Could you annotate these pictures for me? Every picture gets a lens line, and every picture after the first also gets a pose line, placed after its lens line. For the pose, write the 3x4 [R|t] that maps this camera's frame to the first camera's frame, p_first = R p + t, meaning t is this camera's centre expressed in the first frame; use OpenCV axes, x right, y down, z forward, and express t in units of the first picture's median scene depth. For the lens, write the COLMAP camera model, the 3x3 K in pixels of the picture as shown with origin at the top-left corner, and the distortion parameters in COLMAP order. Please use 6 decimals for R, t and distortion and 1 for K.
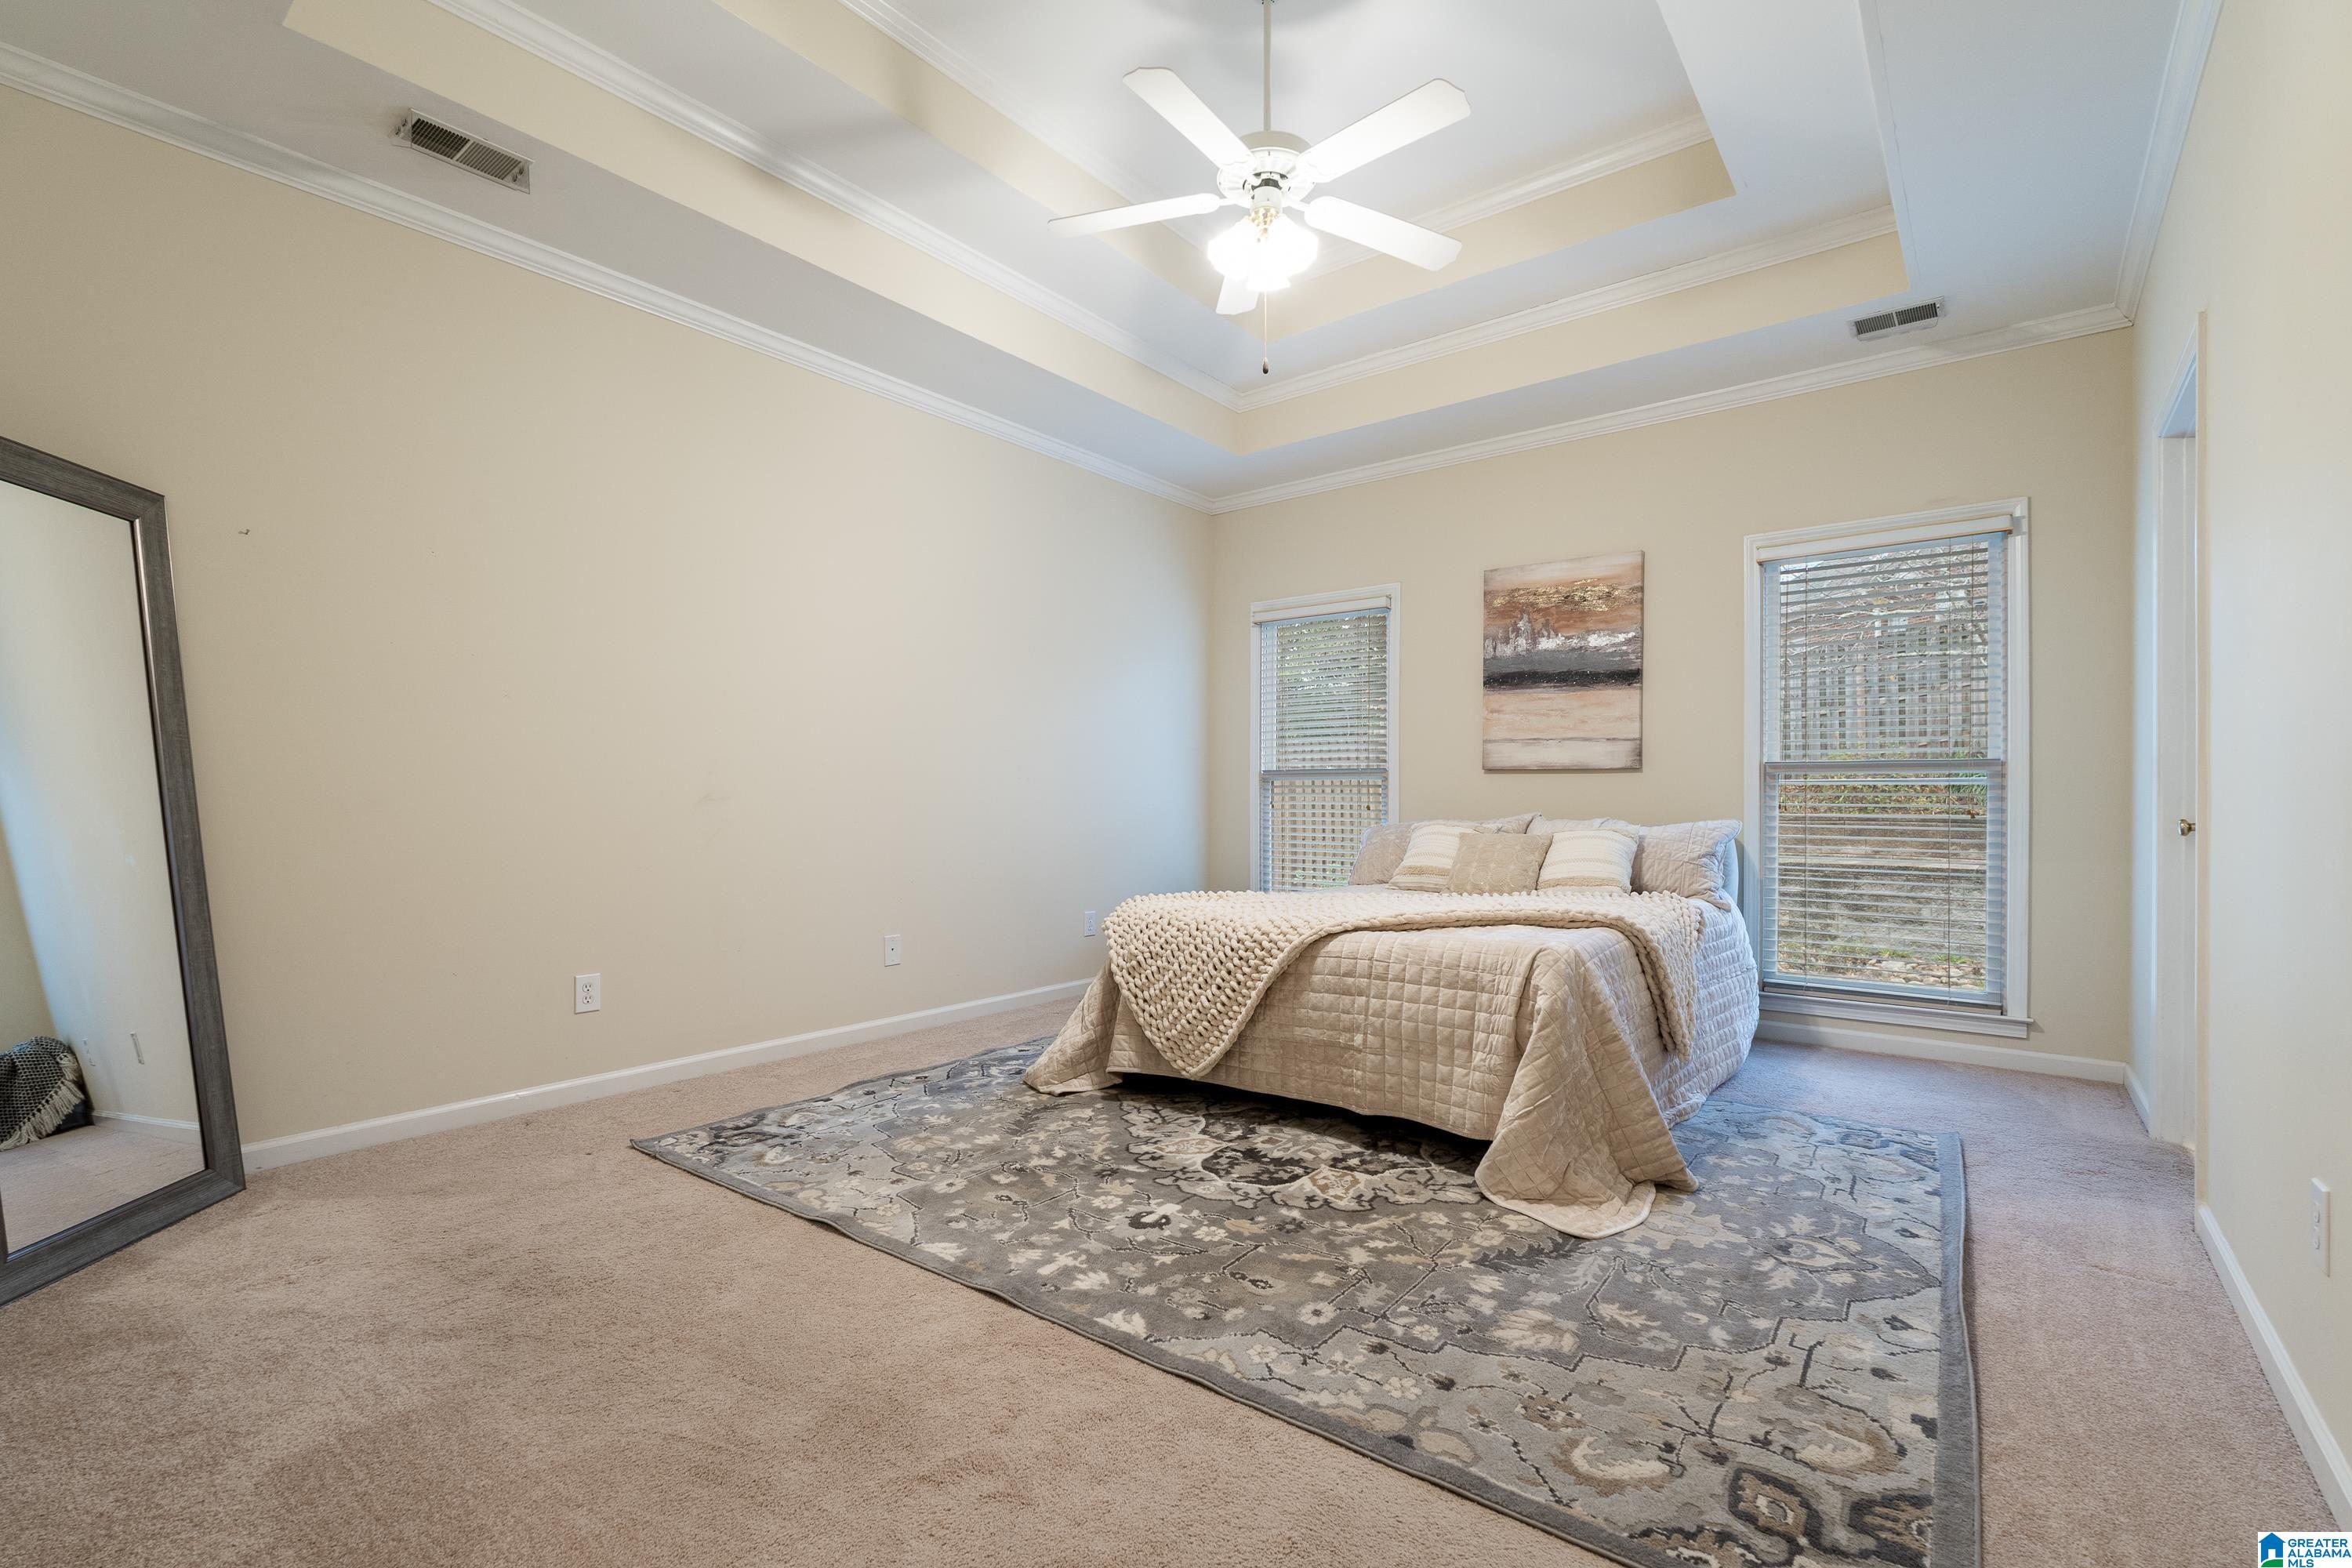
lens RADIAL K [[1046.6, 0, 1173.6], [0, 1046.6, 802.6], [0, 0, 1]] dist [0.002150, 0.000596]
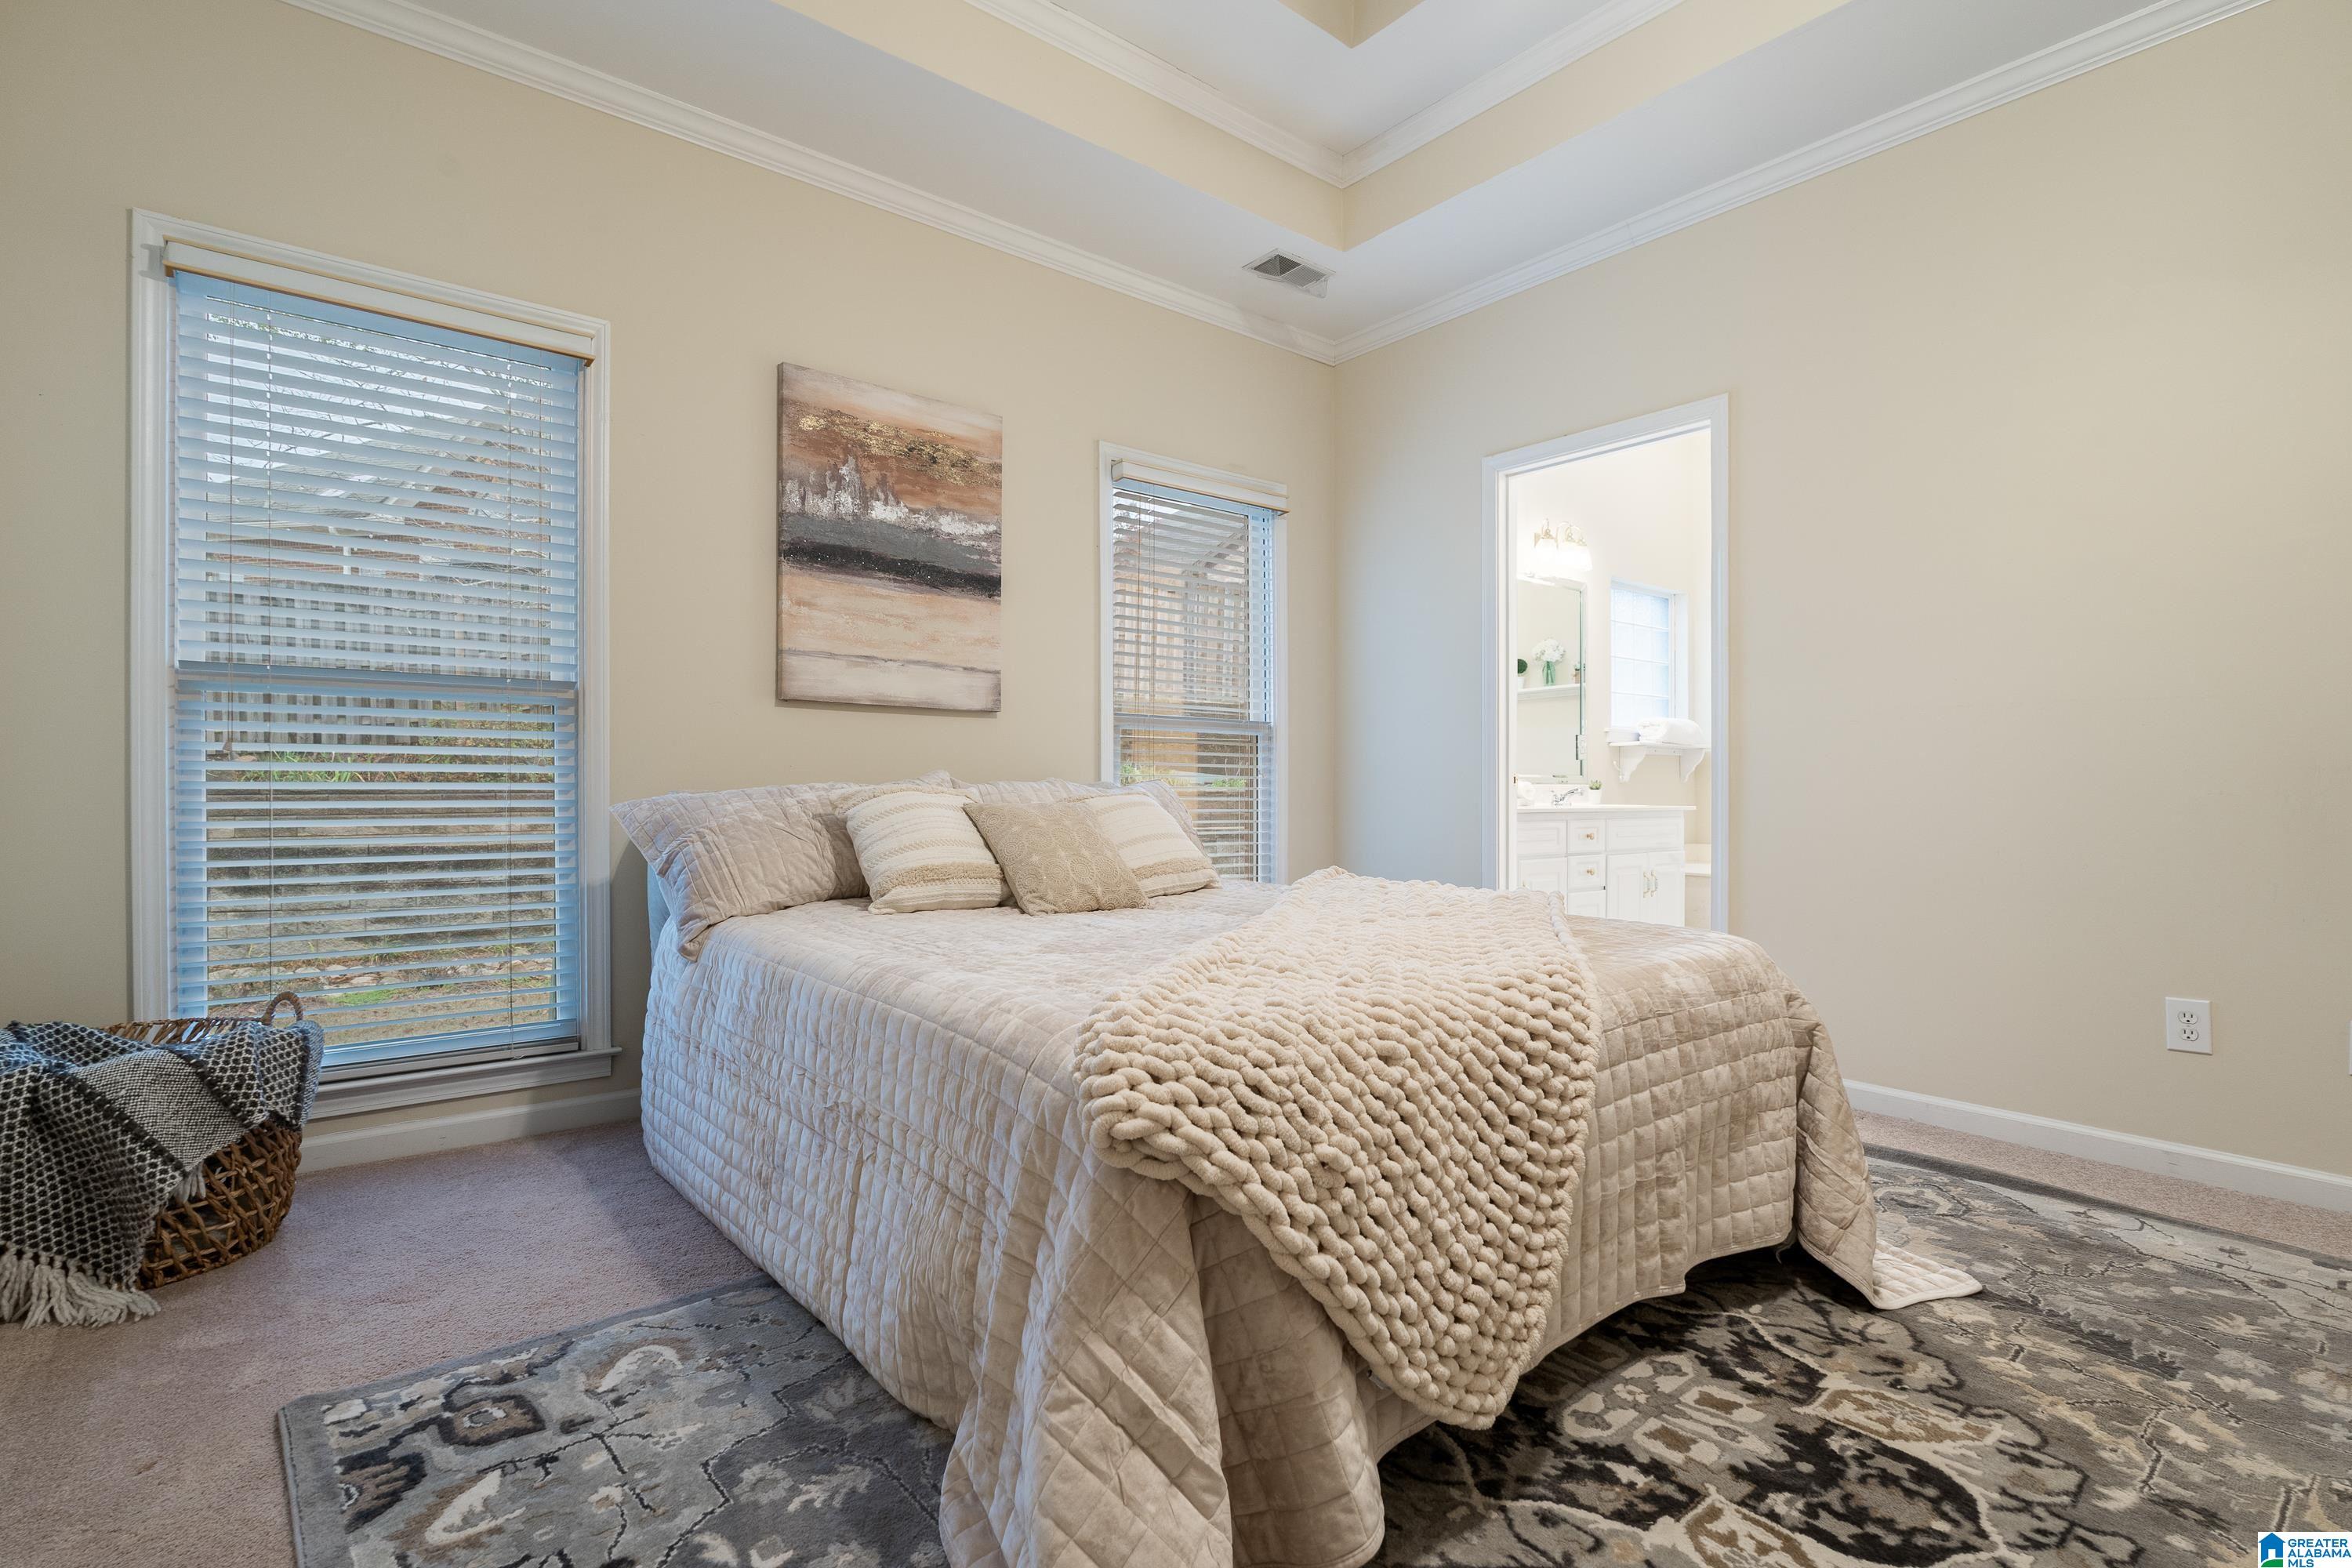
lens RADIAL K [[1109.8, 0, 1174.3], [0, 1109.8, 779.6], [0, 0, 1]] dist [-0.002347, -0.000291]
pose [[0.233464, 0.006127, 0.972346, -0.469043], [-0.000016, 0.999980, -0.006297, 0.032001], [-0.972366, 0.001454, 0.233459, 1.160178]]
